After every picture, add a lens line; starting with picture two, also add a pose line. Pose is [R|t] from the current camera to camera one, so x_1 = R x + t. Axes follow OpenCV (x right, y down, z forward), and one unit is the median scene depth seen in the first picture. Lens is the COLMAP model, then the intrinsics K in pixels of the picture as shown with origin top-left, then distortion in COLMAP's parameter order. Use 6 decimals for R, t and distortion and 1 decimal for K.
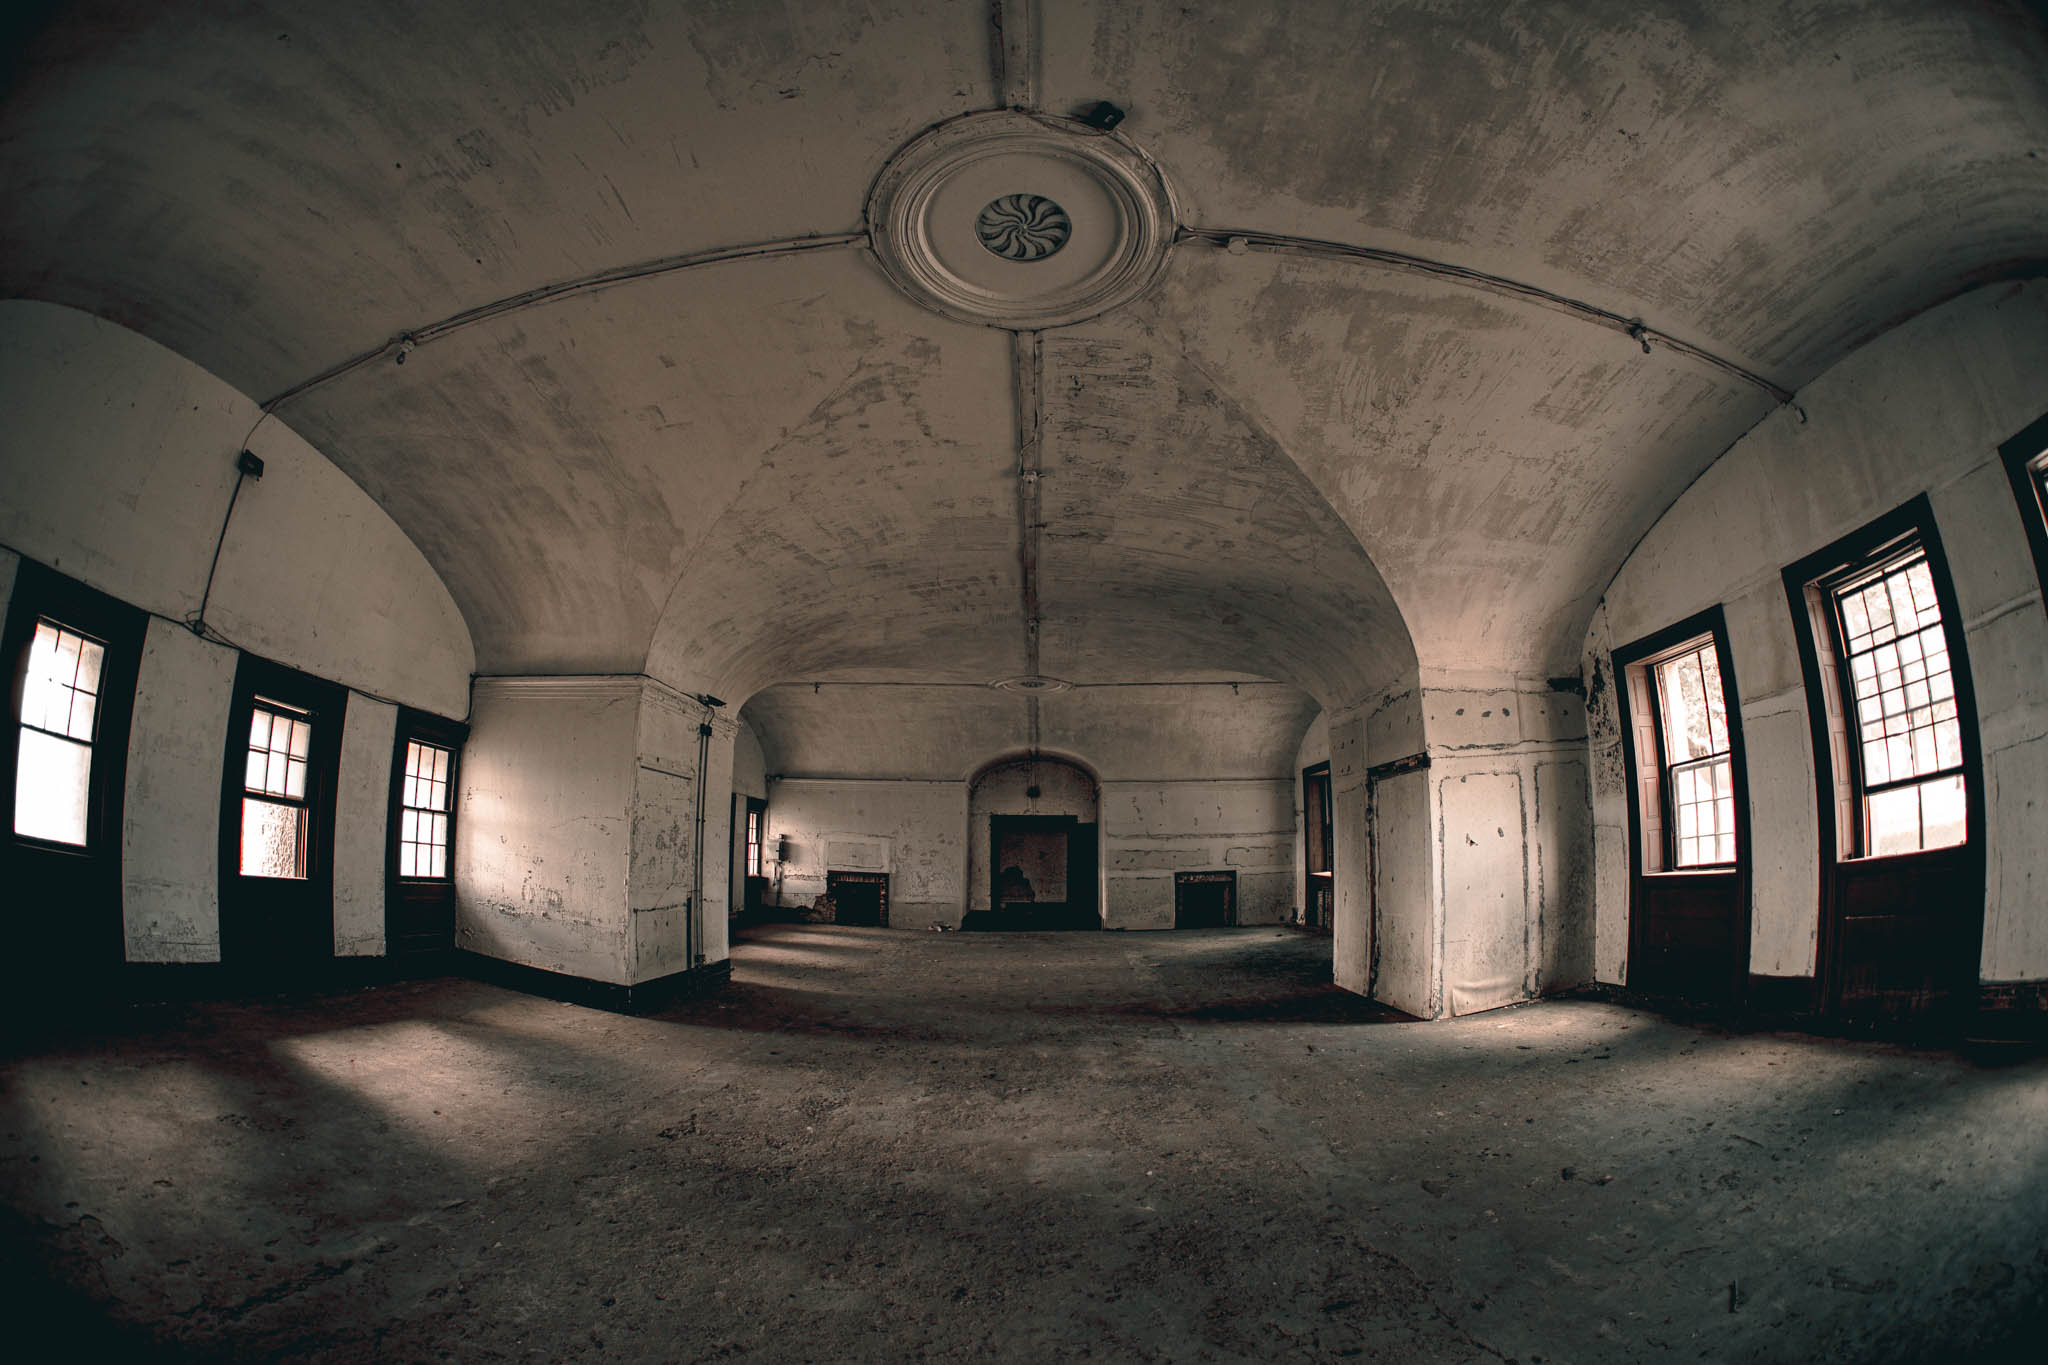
lens RADIAL K [[1877.8, 0, 1024.0], [0, 1877.8, 682.5], [0, 0, 1]] dist [-0.698785, 0.007838]
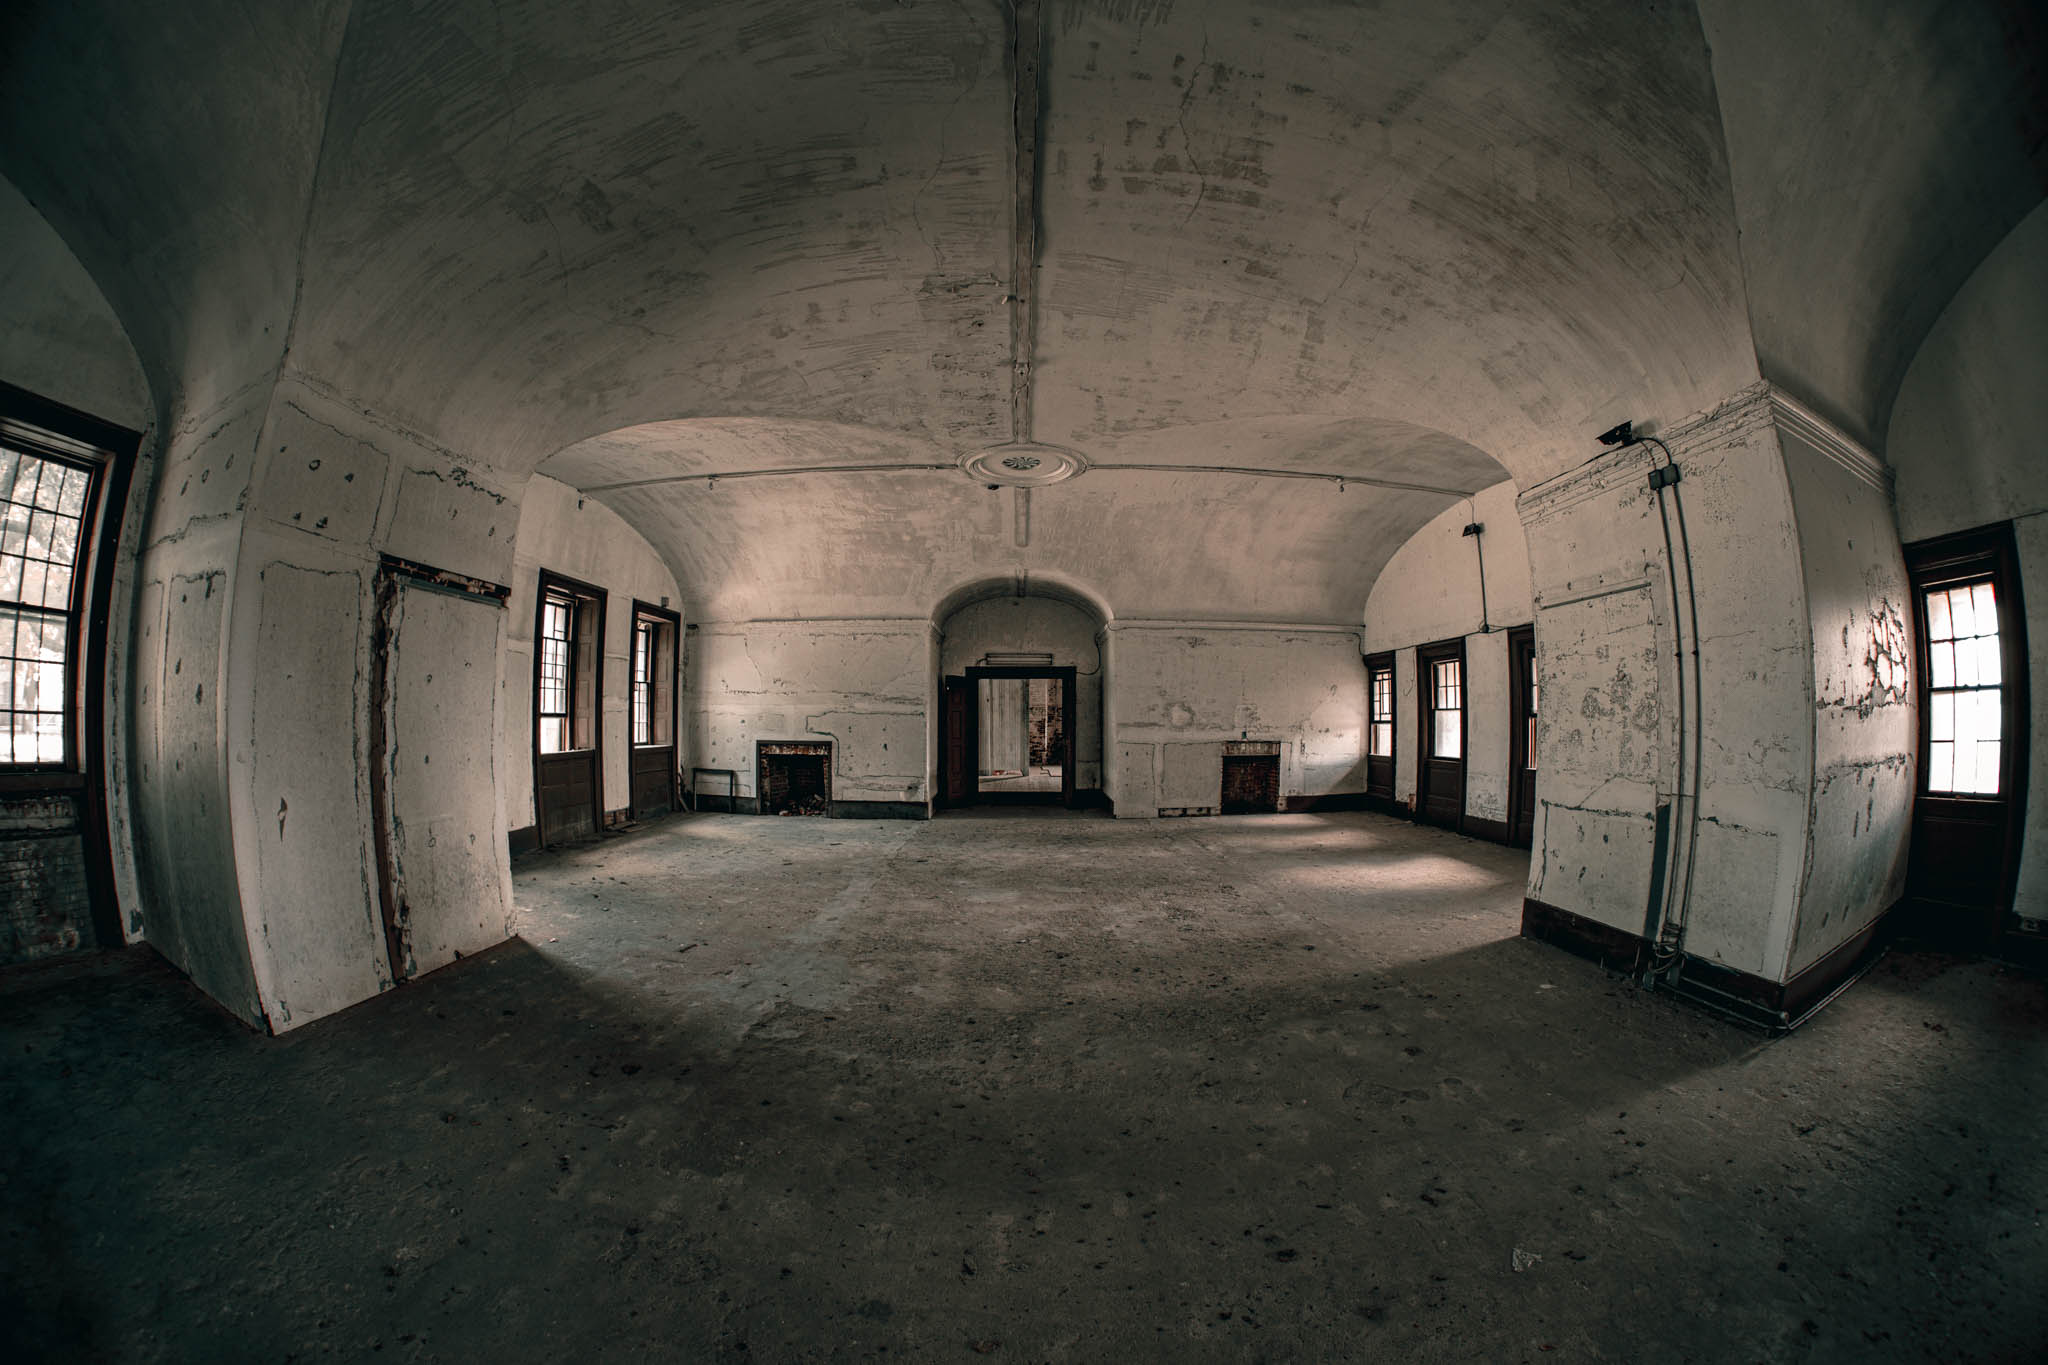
lens RADIAL K [[1877.8, 0, 1024.0], [0, 1877.8, 682.5], [0, 0, 1]] dist [-0.698785, 0.007838]
pose [[-0.999905, -0.010082, -0.009446, 0.008330], [-0.008913, 0.993142, -0.116572, 0.160506], [0.010557, -0.116477, -0.993137, 1.687638]]
